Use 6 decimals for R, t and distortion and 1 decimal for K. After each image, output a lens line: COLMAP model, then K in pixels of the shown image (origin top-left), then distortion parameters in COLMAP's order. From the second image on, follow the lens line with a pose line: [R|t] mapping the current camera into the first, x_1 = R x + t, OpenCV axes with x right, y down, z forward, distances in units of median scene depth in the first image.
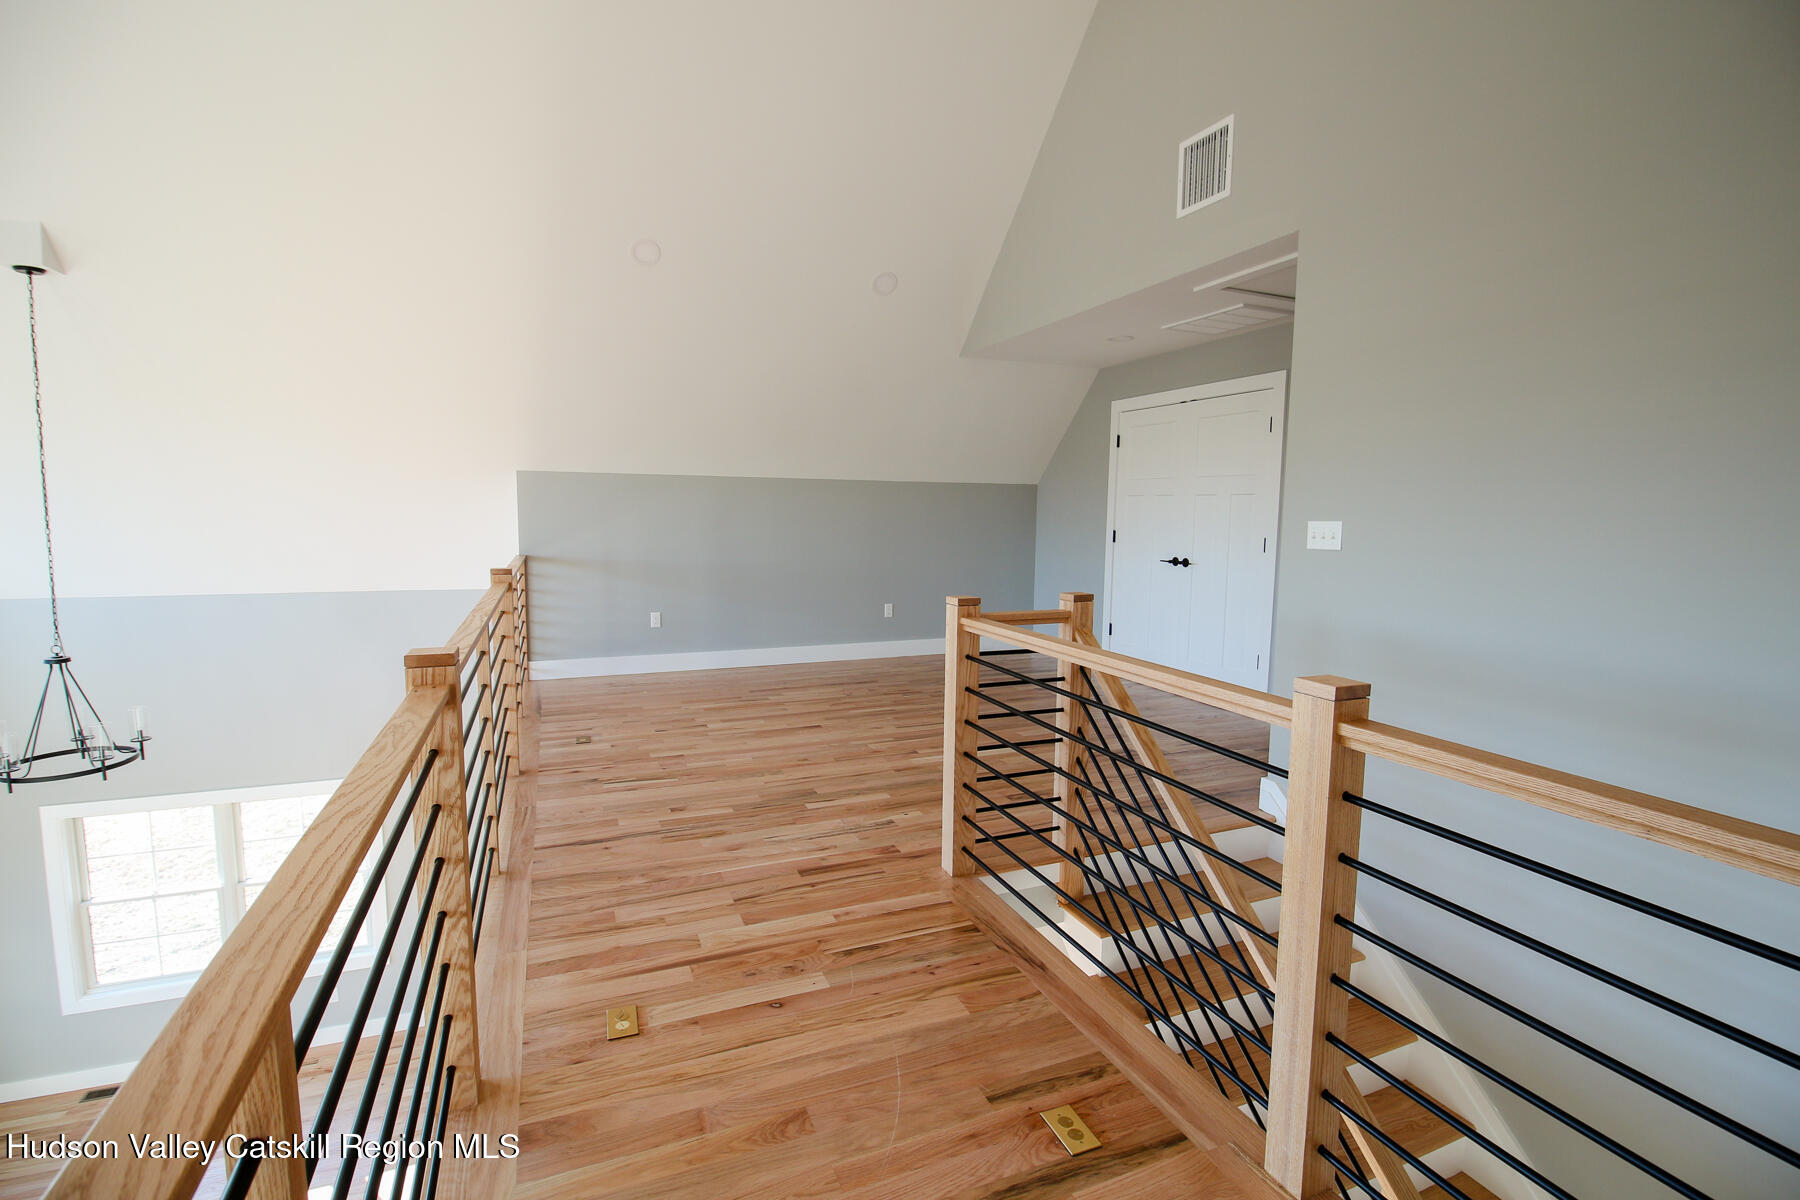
lens RADIAL K [[837.8, 0, 904.0], [0, 837.8, 587.7], [0, 0, 1]] dist [-0.010583, -0.002286]
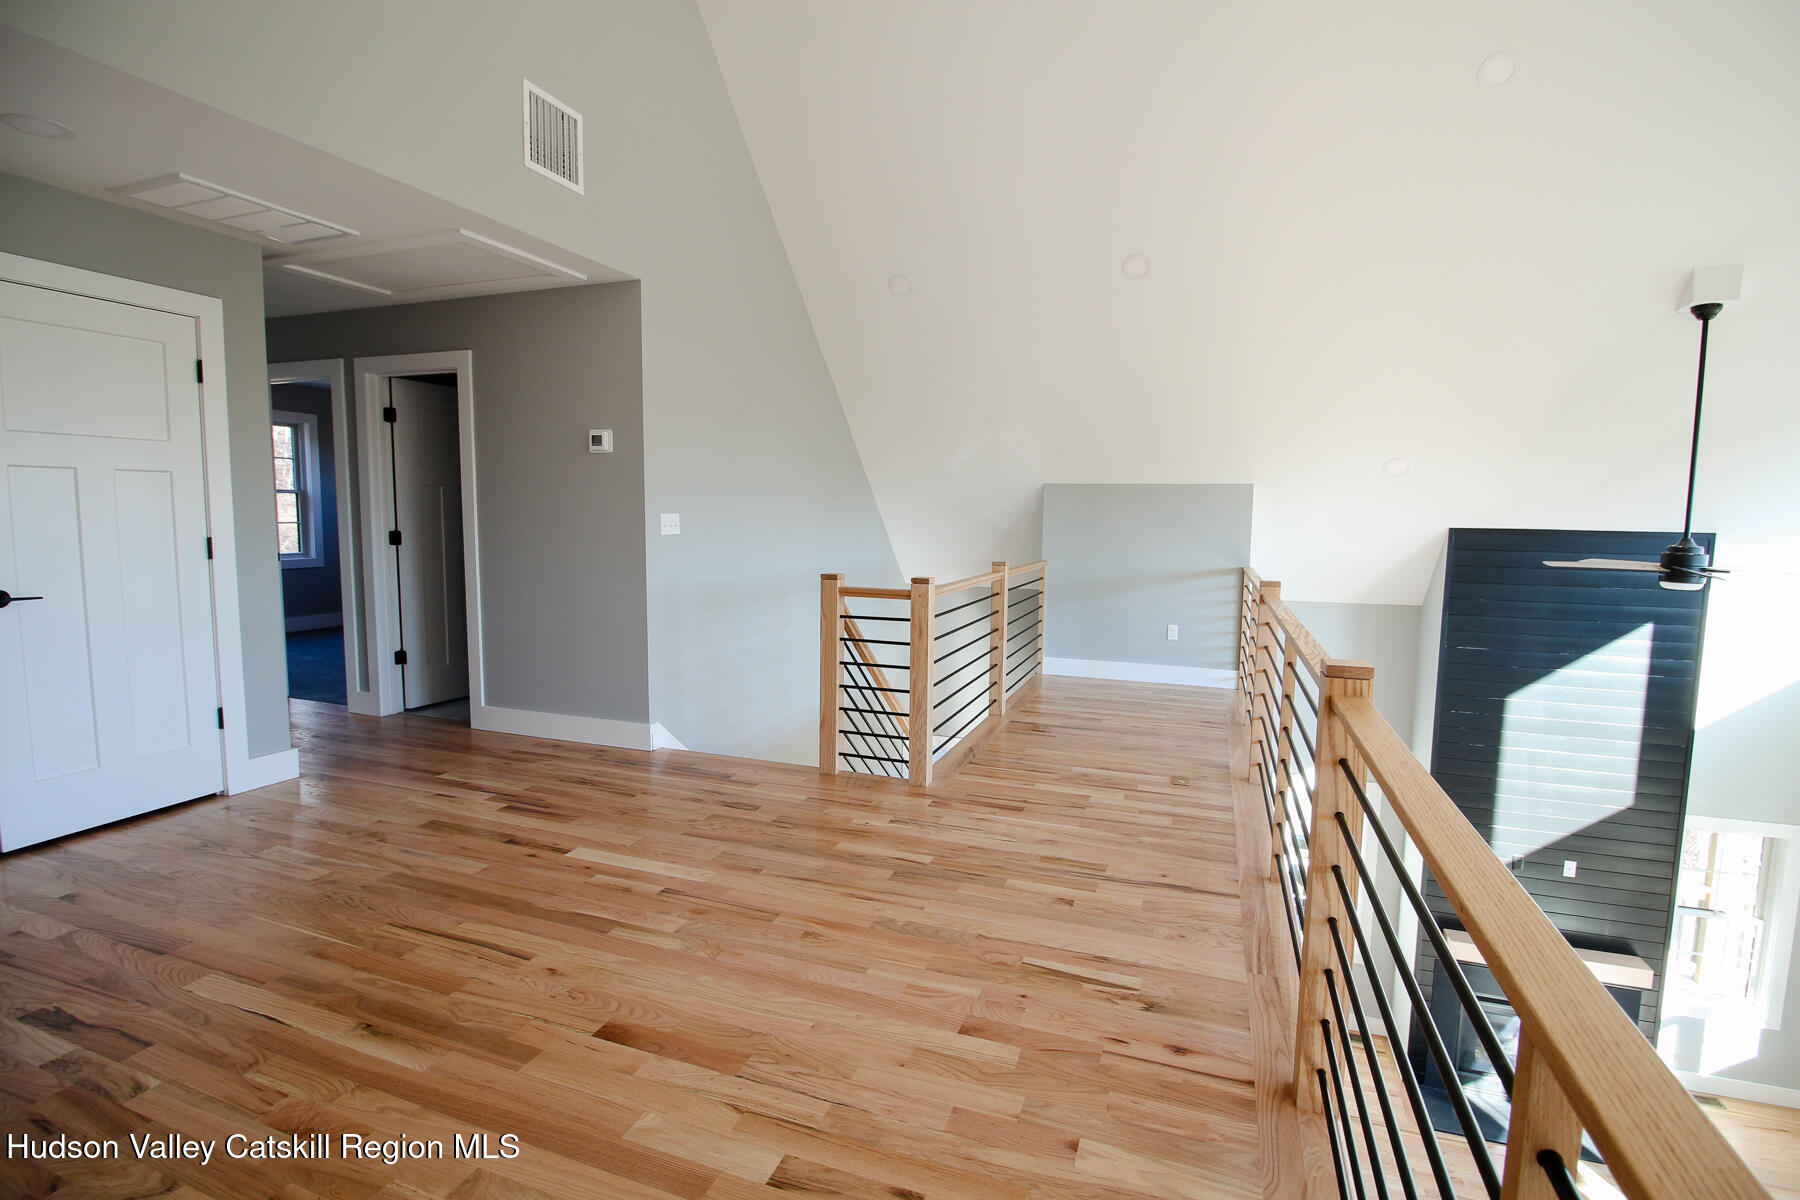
lens RADIAL K [[837.8, 0, 918.3], [0, 837.8, 594.8], [0, 0, 1]] dist [-0.010583, -0.002286]
pose [[-0.747523, -0.089692, 0.658152, -0.723533], [0.035531, 0.984024, 0.174456, -0.176703], [-0.663285, 0.153795, -0.732394, 1.781340]]
